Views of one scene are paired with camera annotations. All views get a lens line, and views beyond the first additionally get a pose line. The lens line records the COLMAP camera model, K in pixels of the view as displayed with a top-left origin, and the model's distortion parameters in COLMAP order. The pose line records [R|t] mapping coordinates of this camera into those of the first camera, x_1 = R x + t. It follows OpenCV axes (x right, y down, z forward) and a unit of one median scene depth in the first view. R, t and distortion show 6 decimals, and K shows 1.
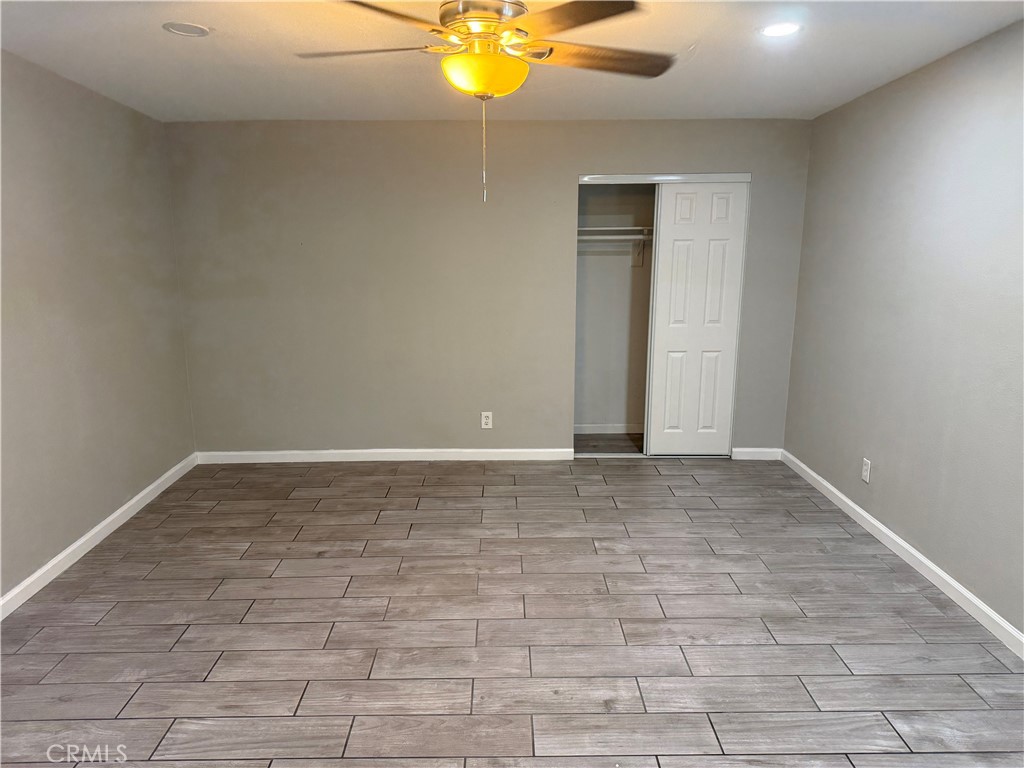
lens RADIAL K [[709.8, 0, 512.5], [0, 709.8, 384.3], [0, 0, 1]] dist [0.024330, -0.025558]
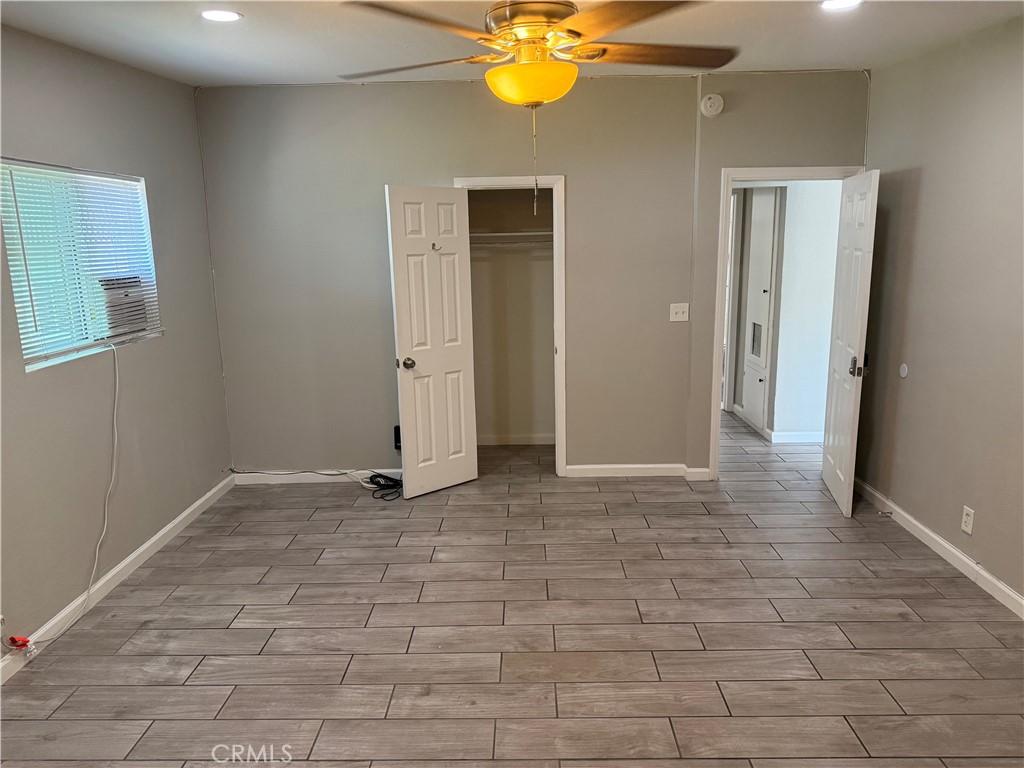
lens RADIAL K [[709.8, 0, 513.5], [0, 709.8, 384.9], [0, 0, 1]] dist [0.024330, -0.025558]
pose [[-0.999309, 0.011195, 0.035448, -0.036399], [0.024942, 0.909000, 0.416050, -0.395075], [-0.027565, 0.416646, -0.908651, 1.736262]]
